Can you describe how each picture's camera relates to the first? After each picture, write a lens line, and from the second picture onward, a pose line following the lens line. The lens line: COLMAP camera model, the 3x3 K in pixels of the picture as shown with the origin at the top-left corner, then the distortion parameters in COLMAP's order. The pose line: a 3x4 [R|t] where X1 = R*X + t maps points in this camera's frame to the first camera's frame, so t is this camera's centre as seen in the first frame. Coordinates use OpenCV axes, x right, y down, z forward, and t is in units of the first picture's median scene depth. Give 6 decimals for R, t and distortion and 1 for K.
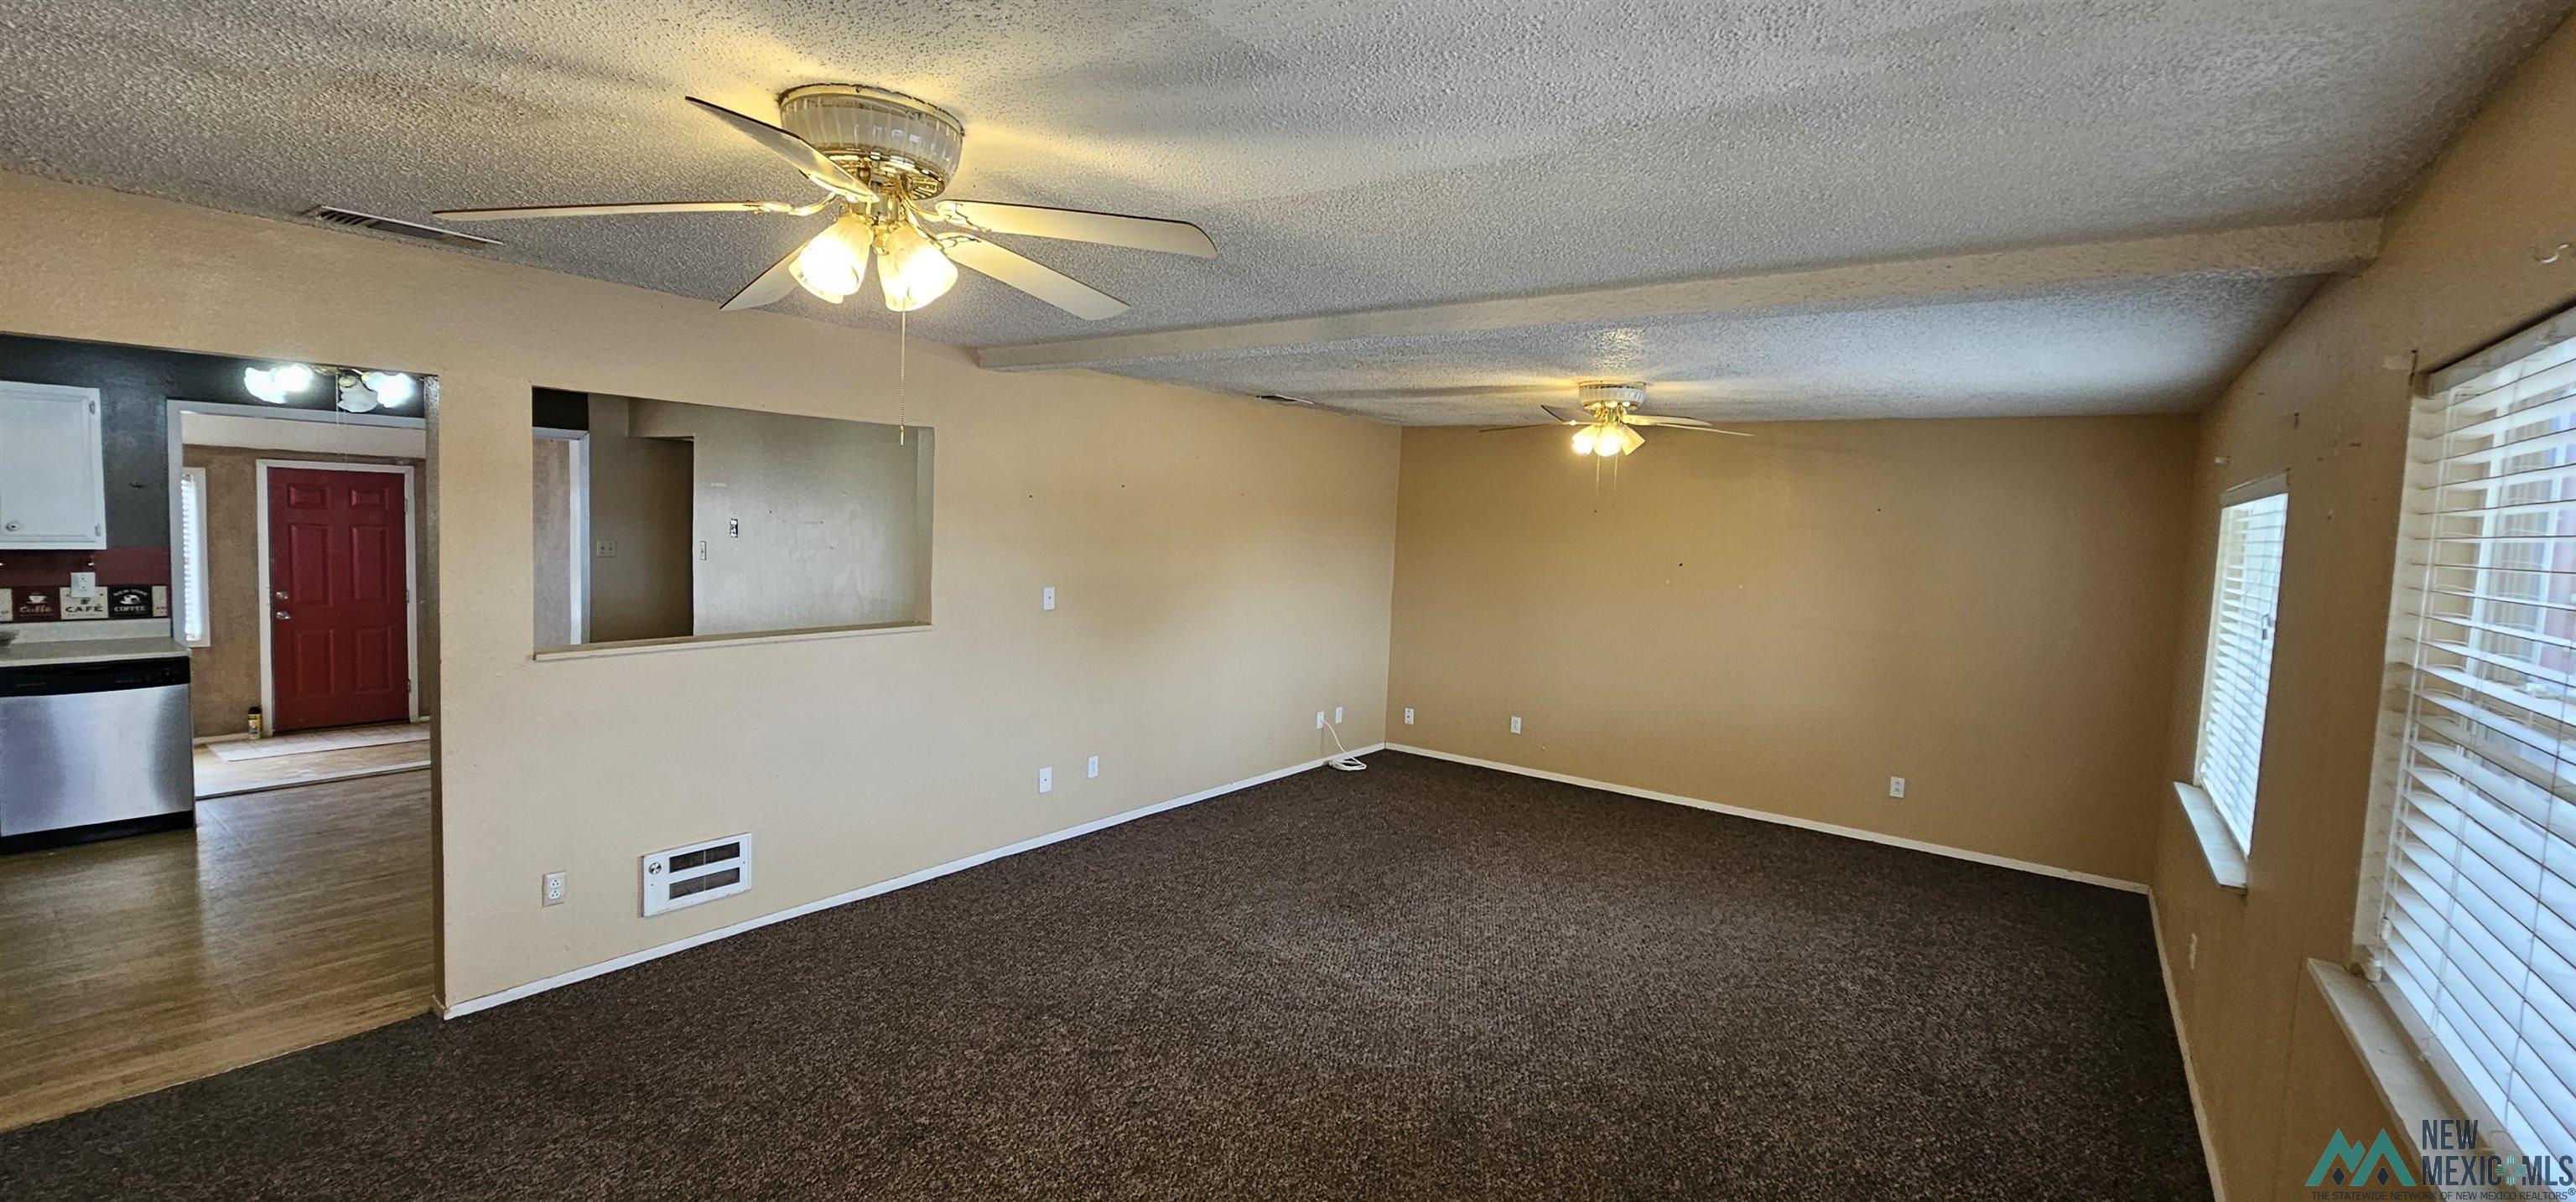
lens RADIAL K [[1046.2, 0, 1306.3], [0, 1046.2, 579.8], [0, 0, 1]] dist [-0.005249, -0.000227]
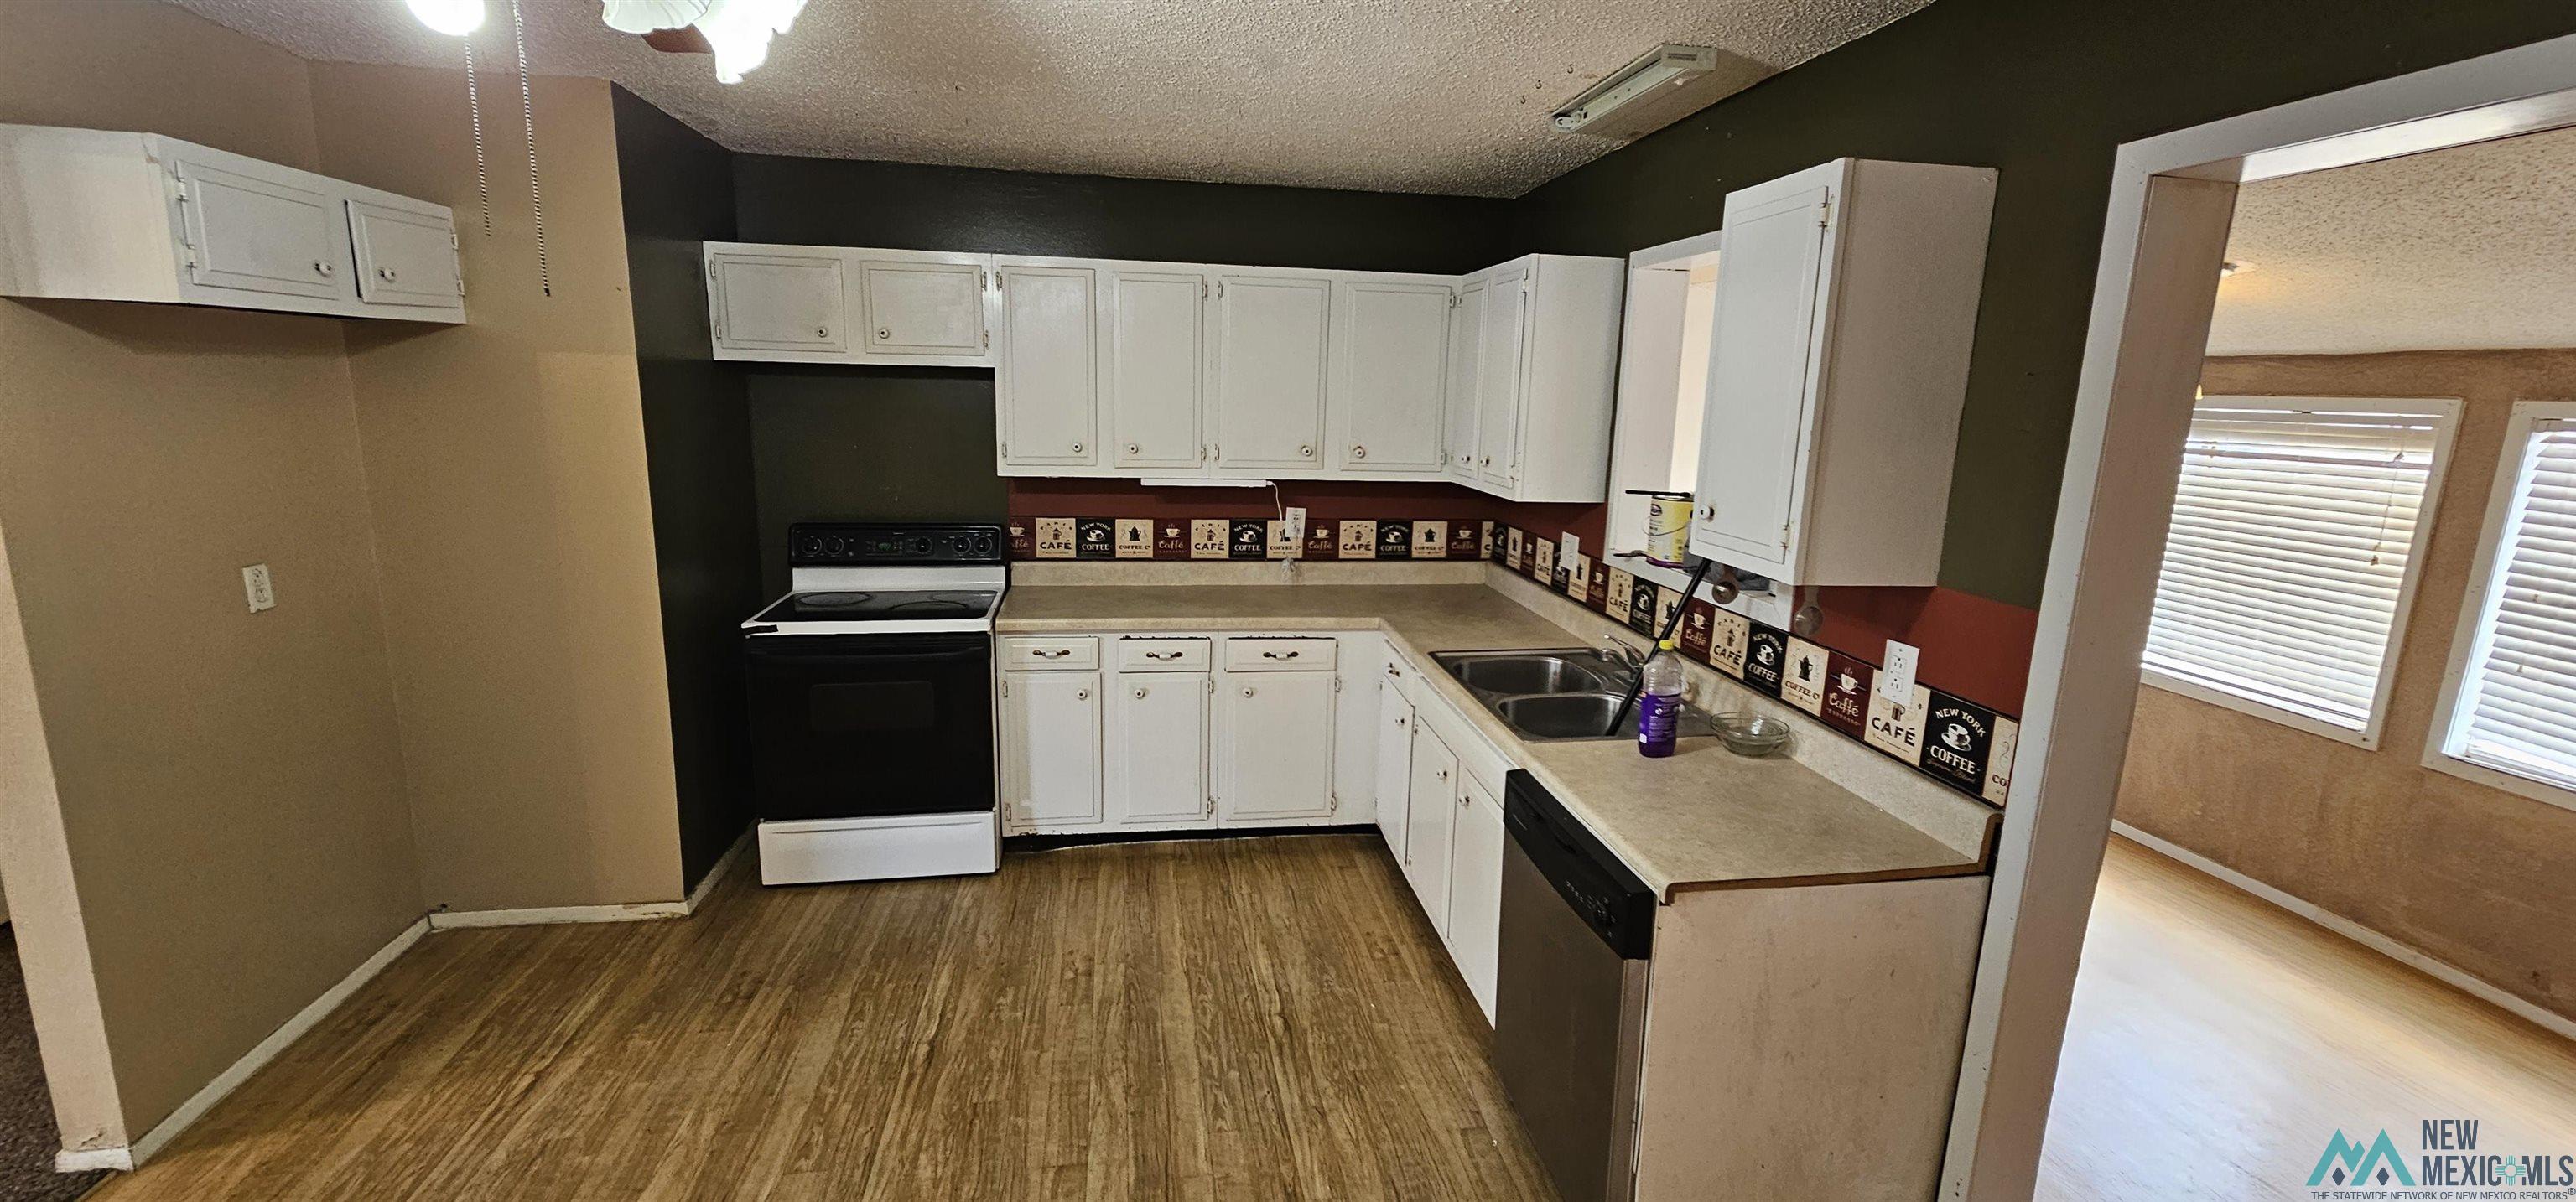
lens RADIAL K [[1046.2, 0, 1299.1], [0, 1046.2, 593.6], [0, 0, 1]] dist [-0.005249, -0.000227]
pose [[-0.705641, 0.075247, -0.704563, -0.704084], [-0.099329, 0.974022, 0.203506, -0.083441], [0.701573, 0.213585, -0.679836, 1.075785]]
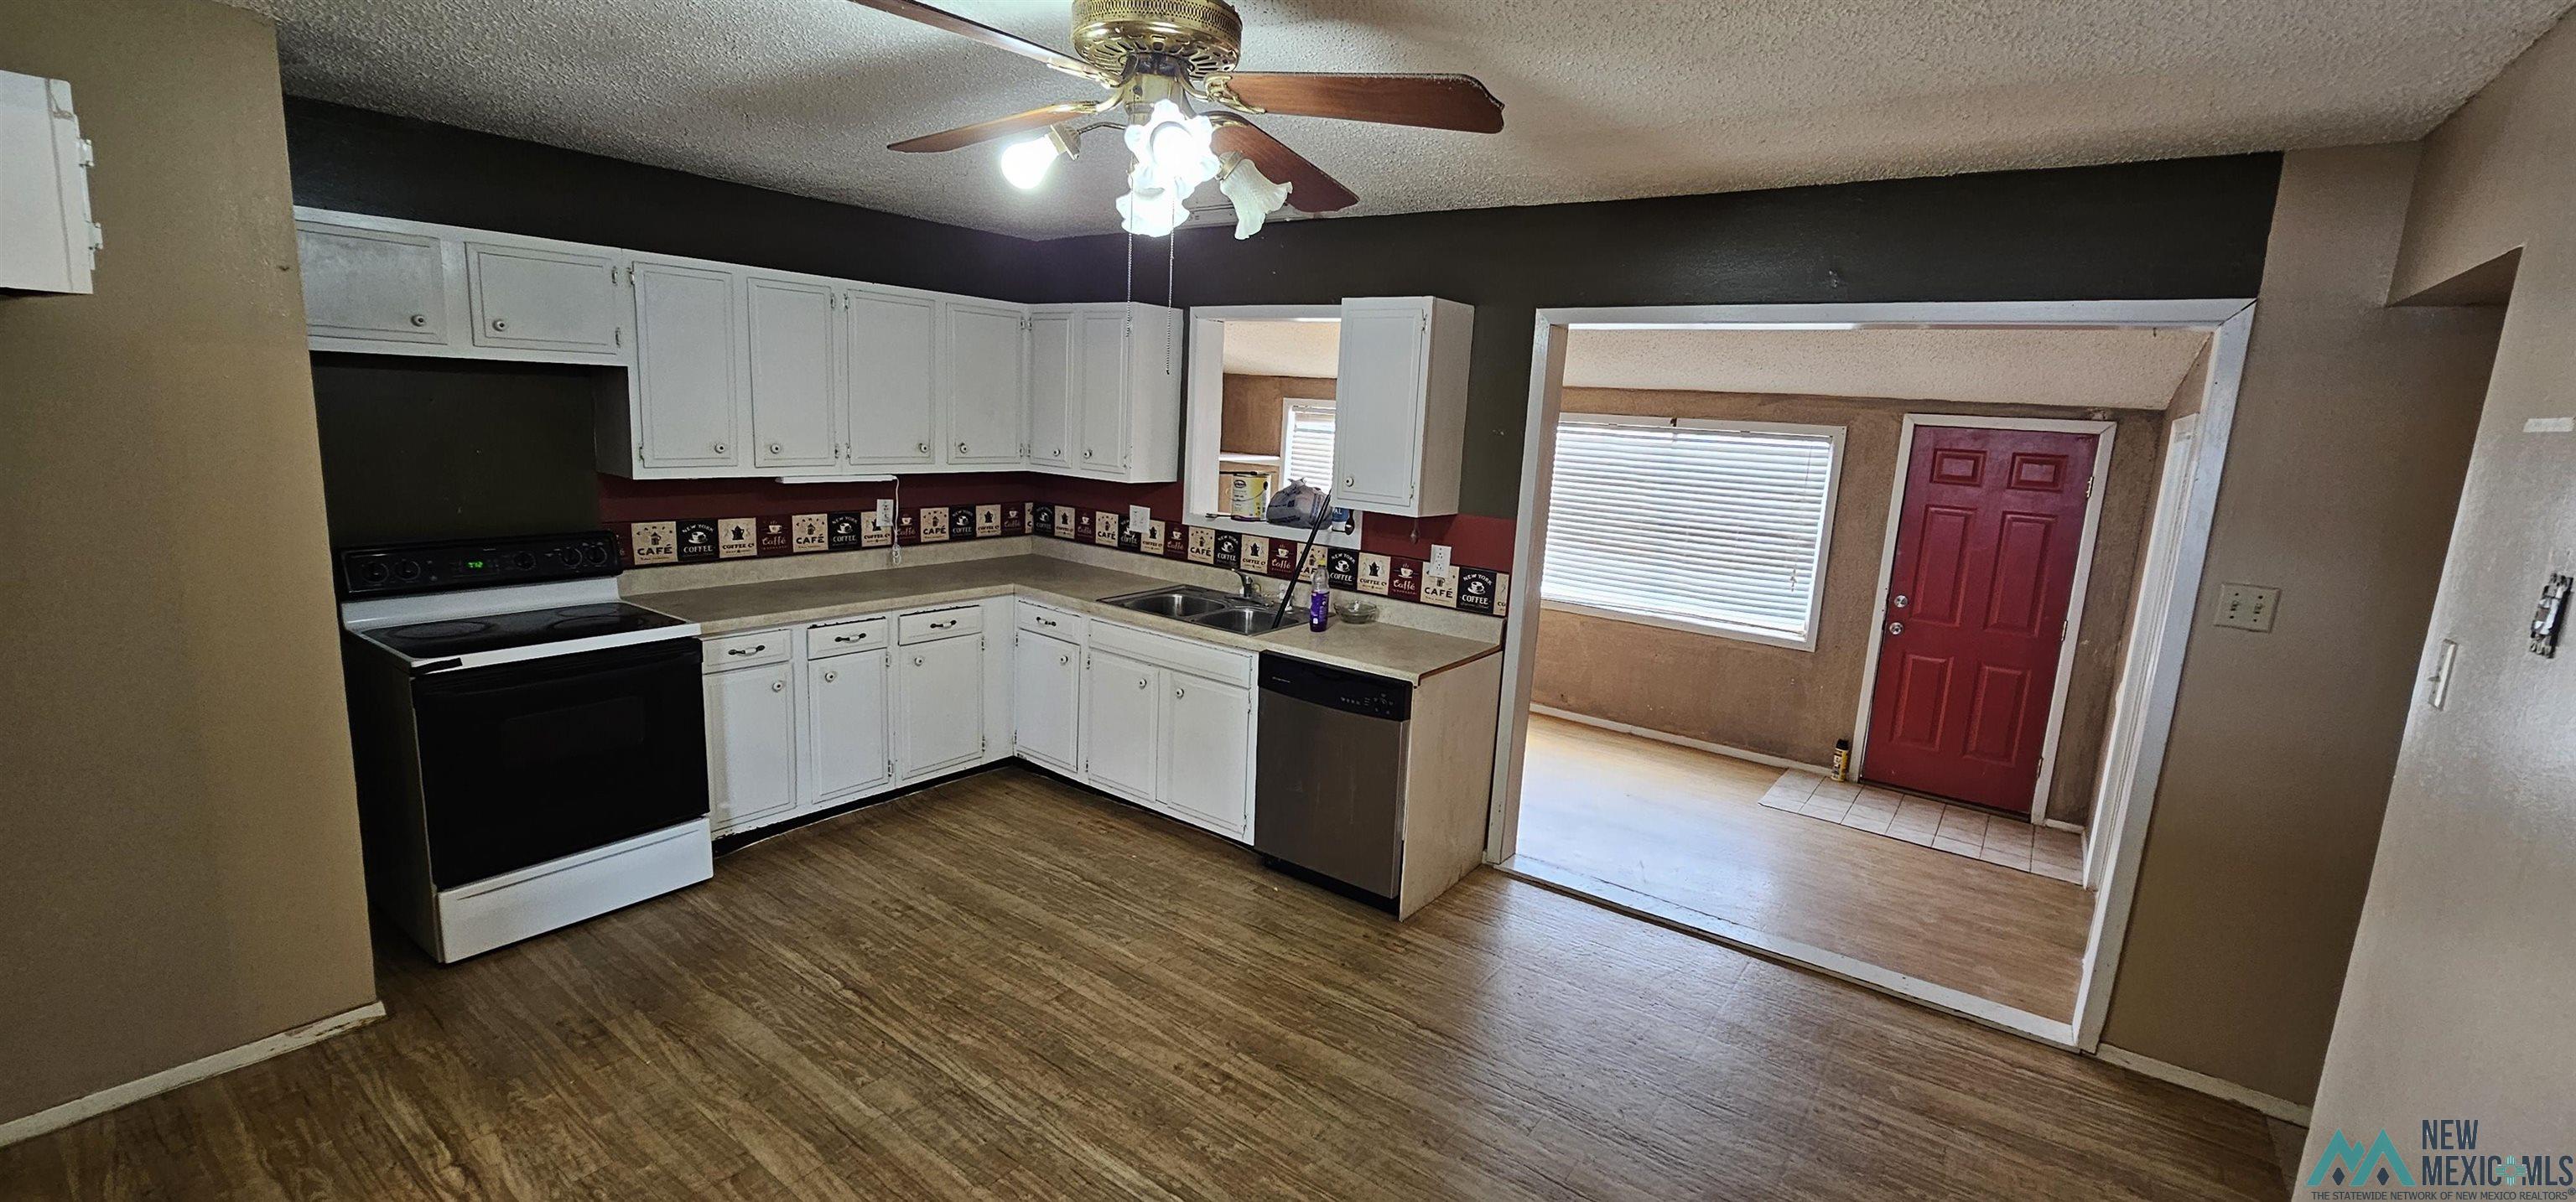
lens RADIAL K [[1046.2, 0, 1293.9], [0, 1046.2, 593.2], [0, 0, 1]] dist [-0.005249, -0.000227]
pose [[-0.009038, 0.133850, -0.990960, -0.386510], [-0.111038, 0.984738, 0.134022, -0.062944], [0.993775, 0.111245, 0.005962, 0.864089]]
